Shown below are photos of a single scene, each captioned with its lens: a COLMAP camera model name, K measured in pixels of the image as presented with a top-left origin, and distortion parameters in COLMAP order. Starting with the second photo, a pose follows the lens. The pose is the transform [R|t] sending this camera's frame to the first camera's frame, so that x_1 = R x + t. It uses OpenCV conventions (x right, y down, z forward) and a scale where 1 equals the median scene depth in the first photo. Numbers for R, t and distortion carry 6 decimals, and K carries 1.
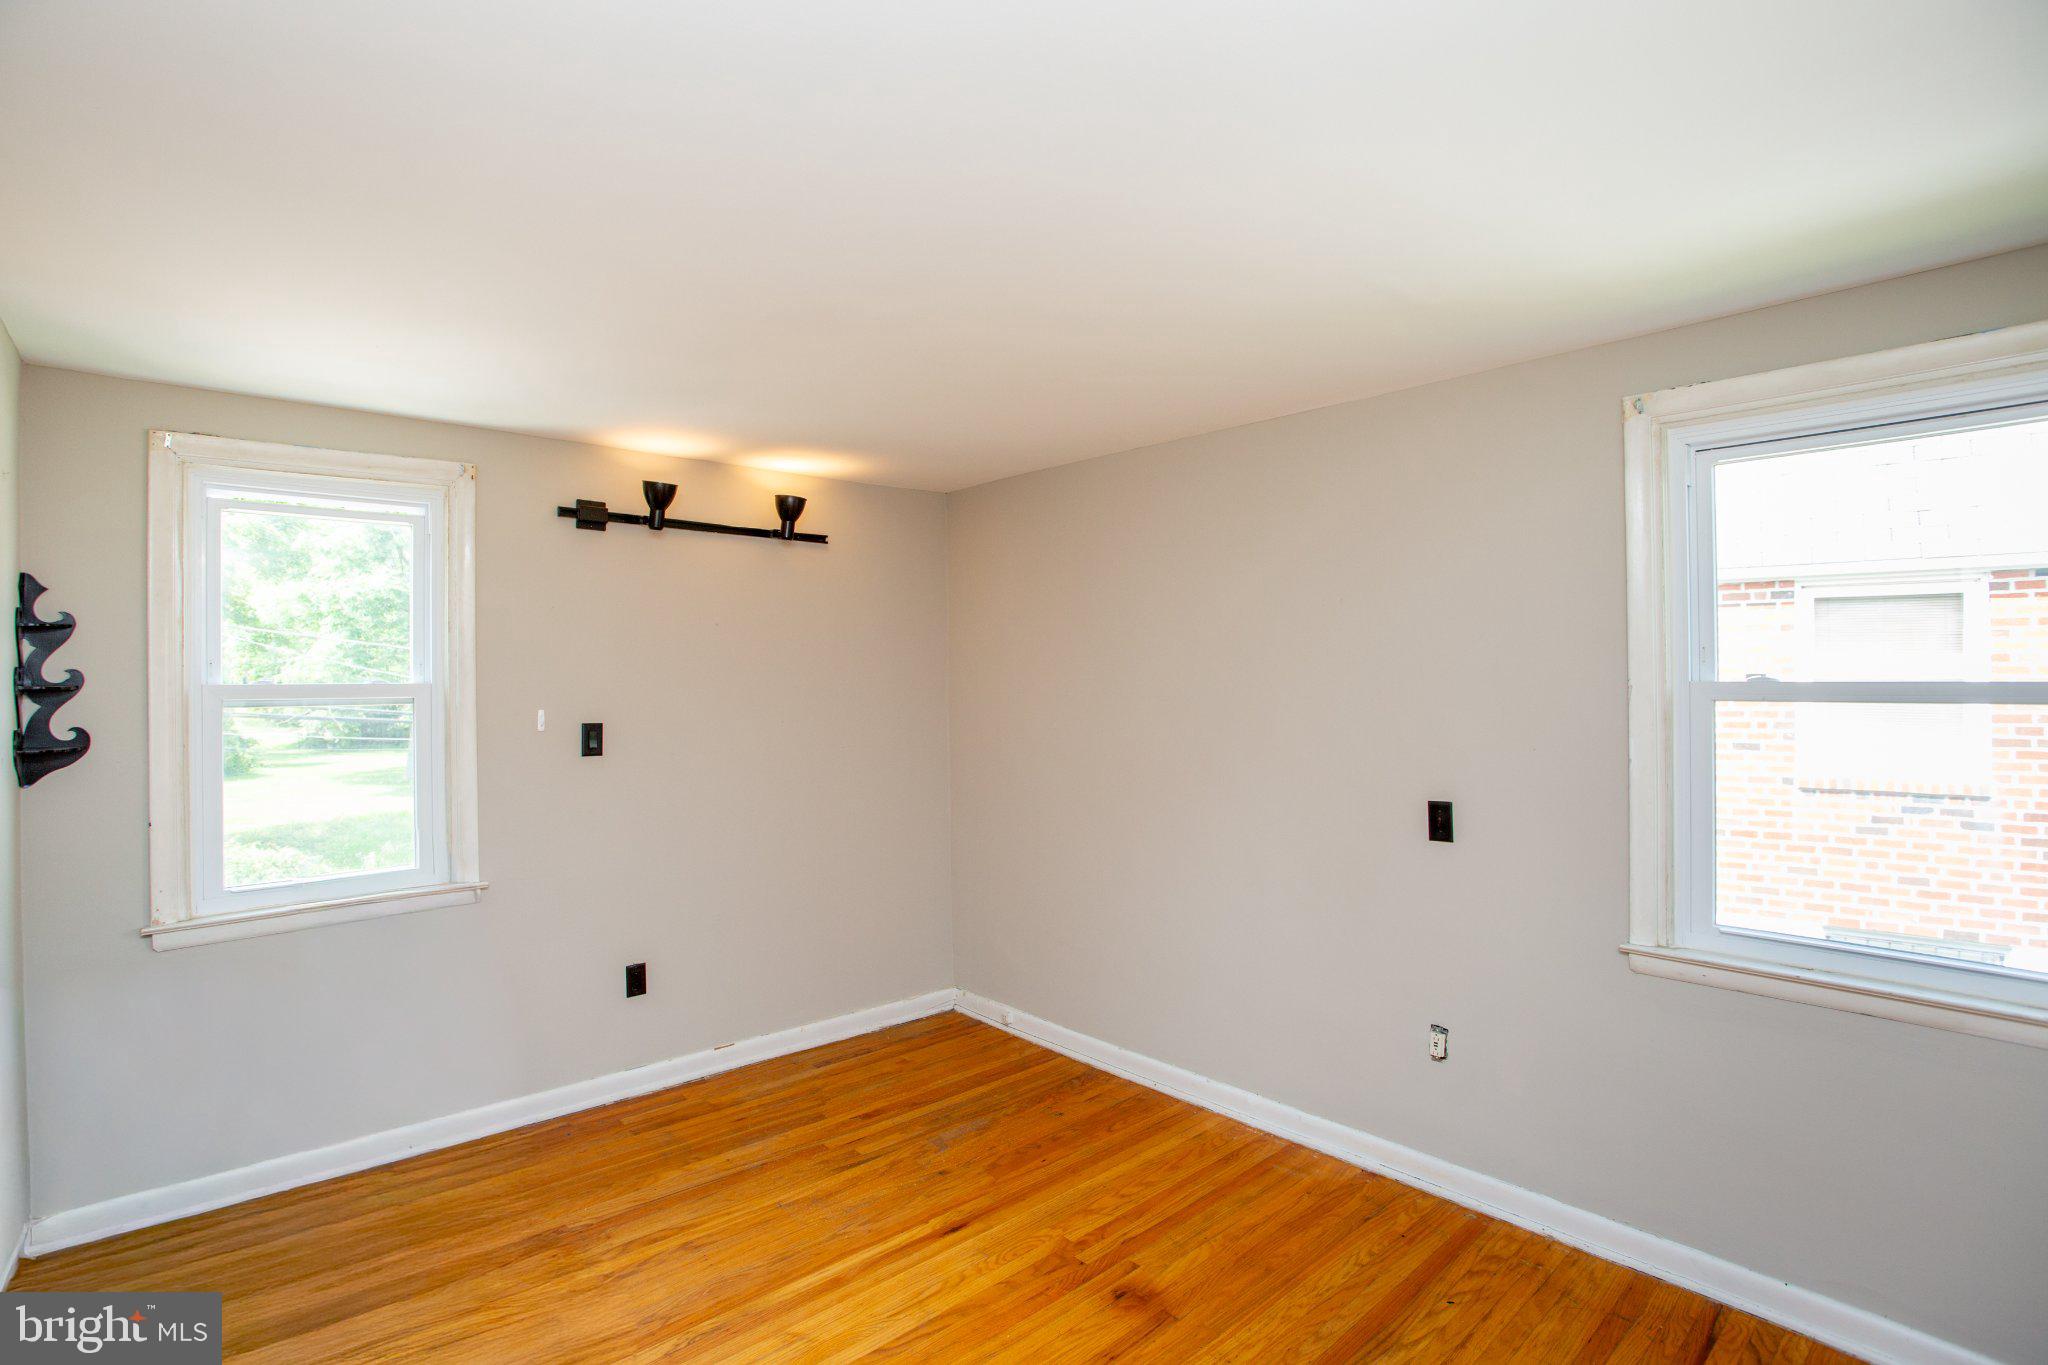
lens RADIAL K [[1000.2, 0, 1033.6], [0, 1000.2, 683.0], [0, 0, 1]] dist [-0.062558, 0.024303]
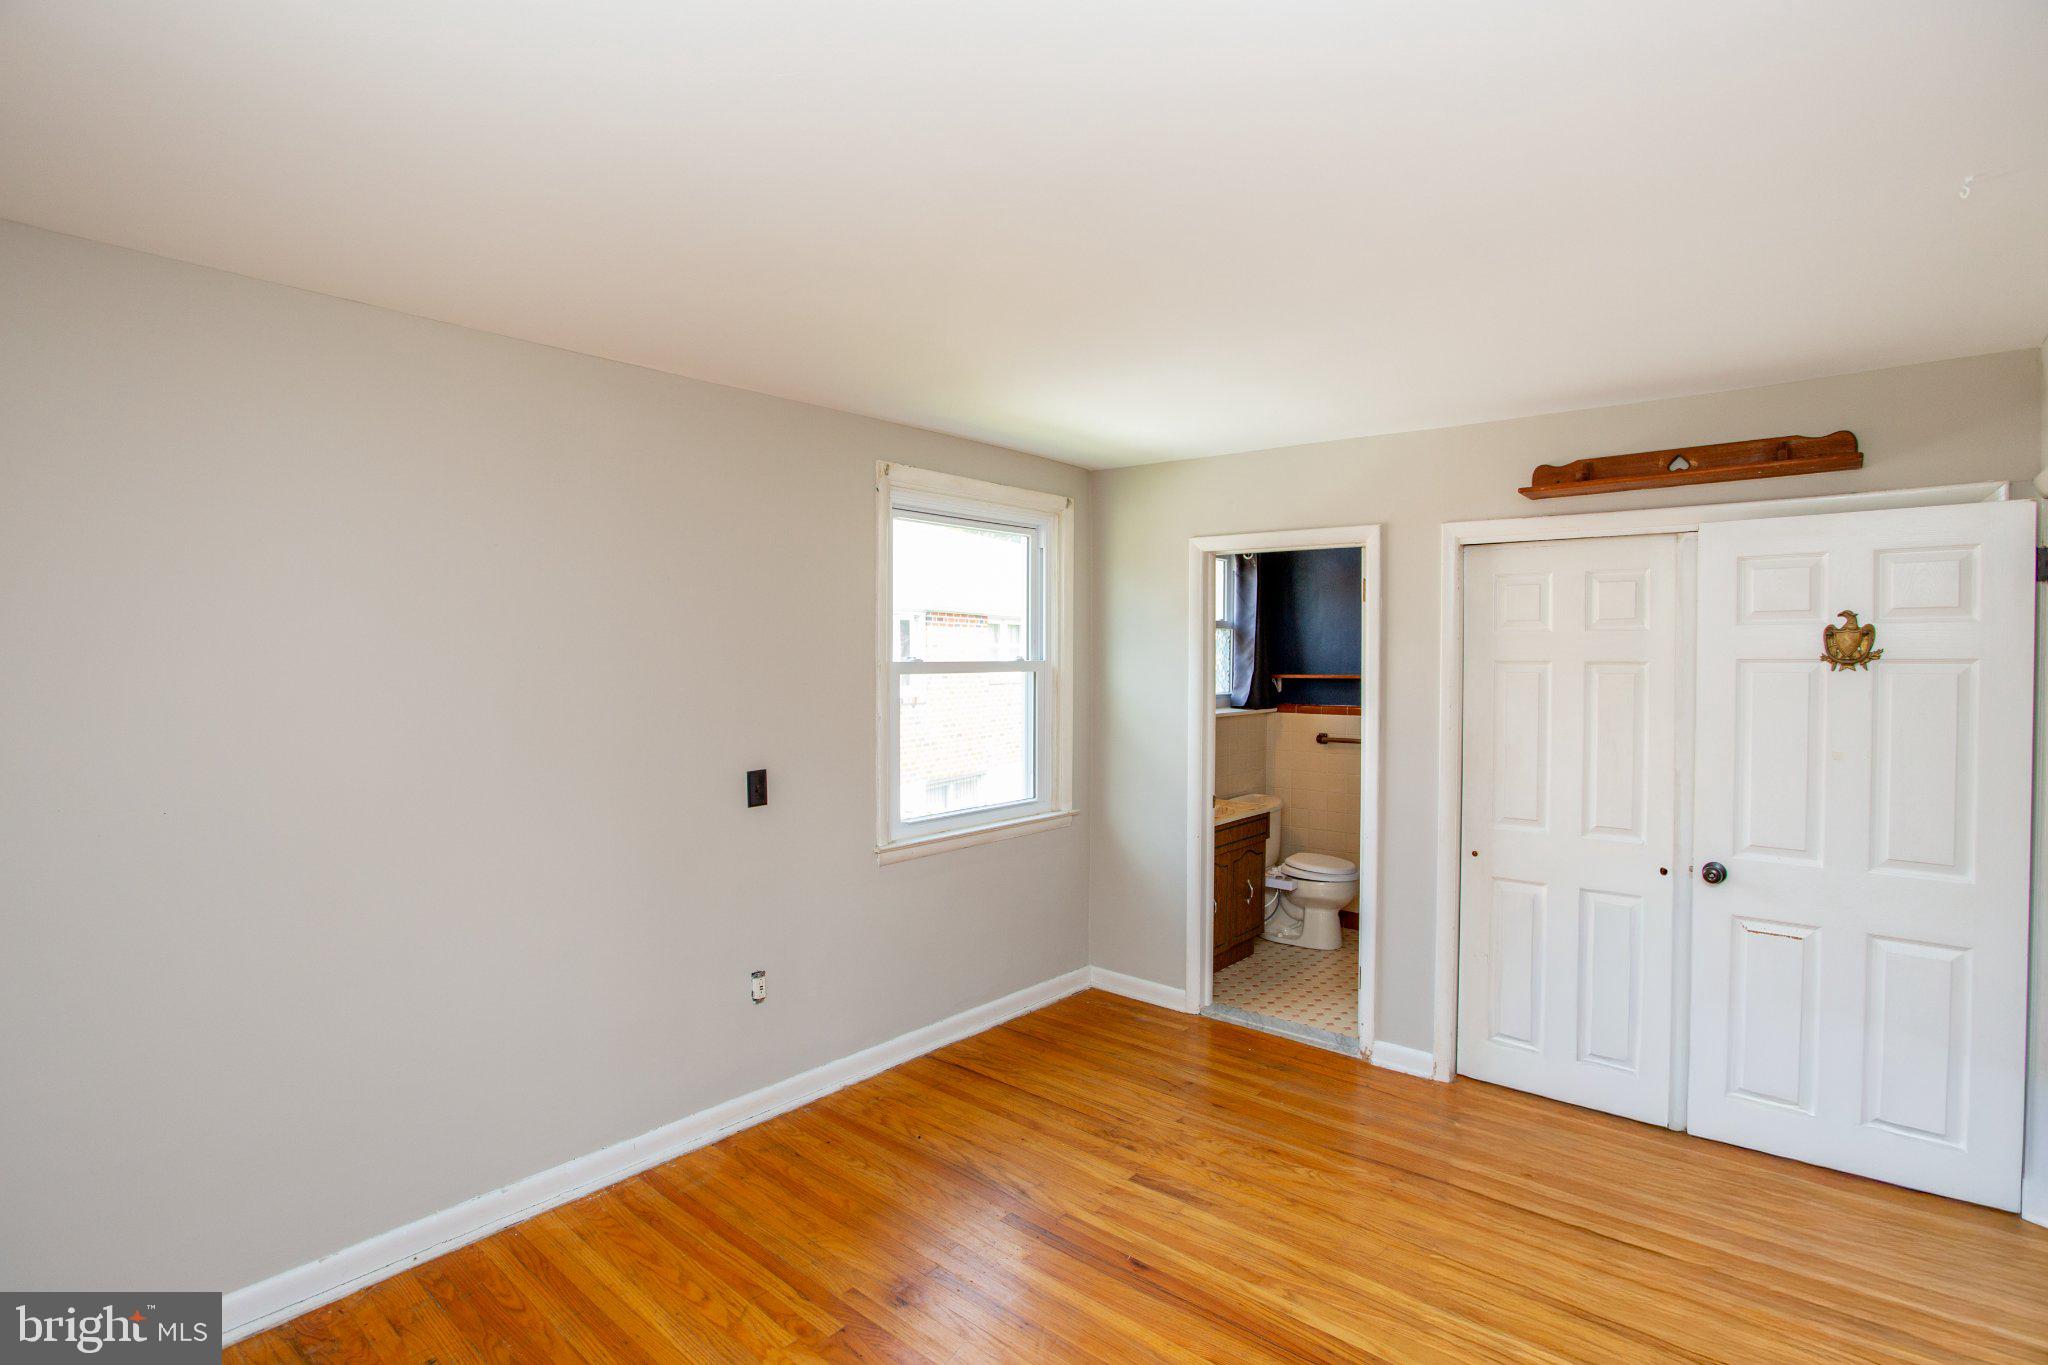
lens RADIAL K [[1000.2, 0, 1018.7], [0, 1000.2, 675.6], [0, 0, 1]] dist [-0.062558, 0.024303]
pose [[-0.133272, -0.017088, 0.990932, -0.765239], [-0.000937, 0.999853, 0.017116, -0.006954], [-0.991079, 0.001353, -0.133269, 0.890616]]
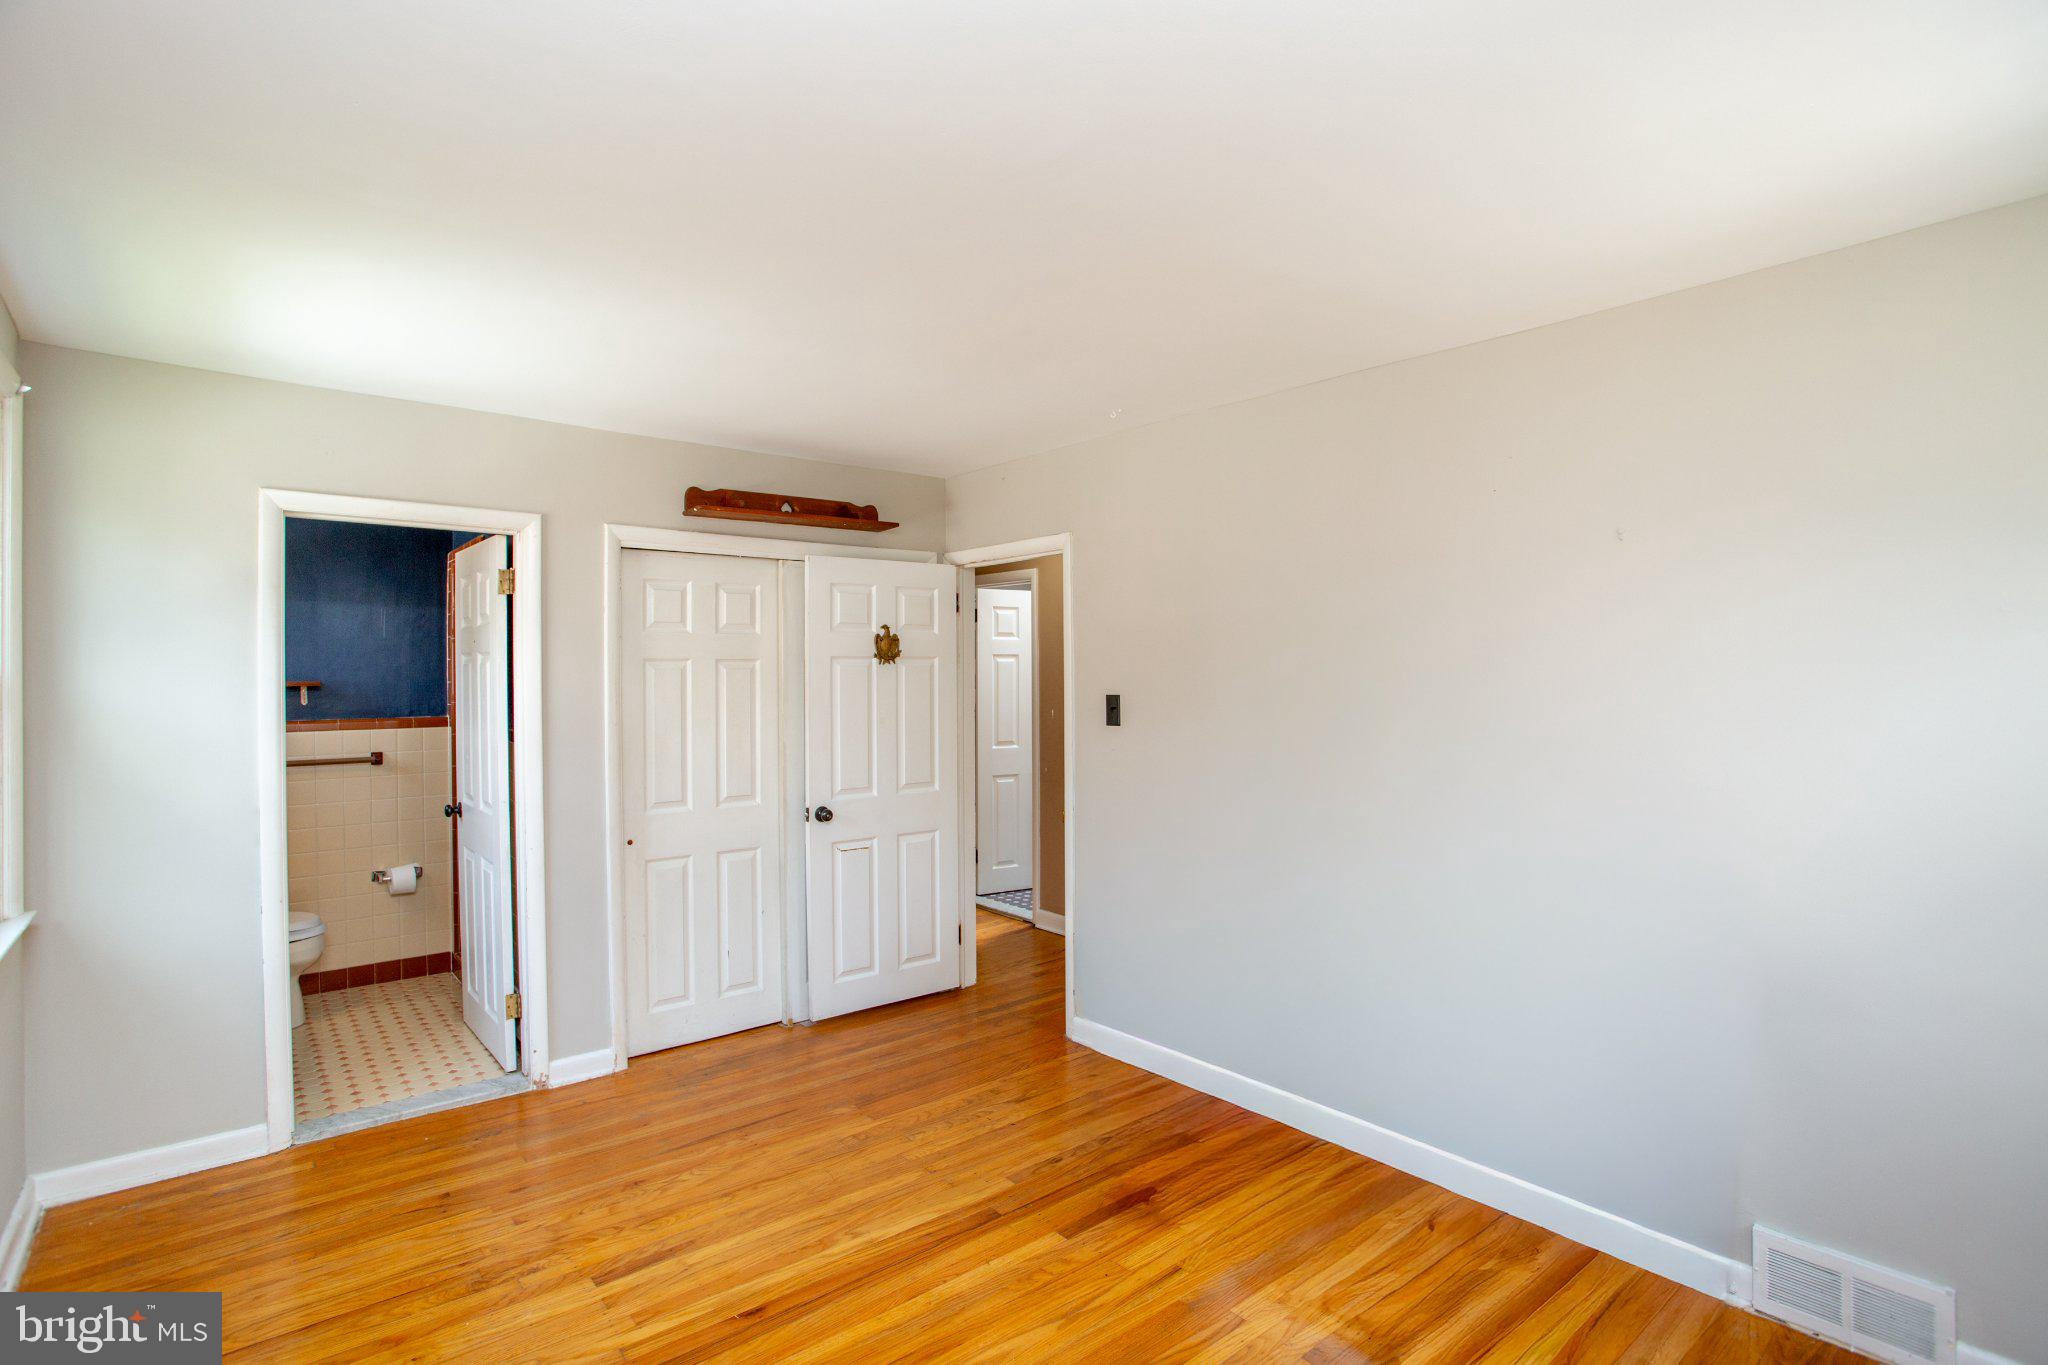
lens RADIAL K [[1000.2, 0, 1026.2], [0, 1000.2, 674.3], [0, 0, 1]] dist [-0.062558, 0.024303]
pose [[-0.999824, 0.005438, 0.017967, -0.141155], [0.005554, 0.999964, 0.006412, 0.011138], [-0.017932, 0.006511, -0.999818, 1.473036]]
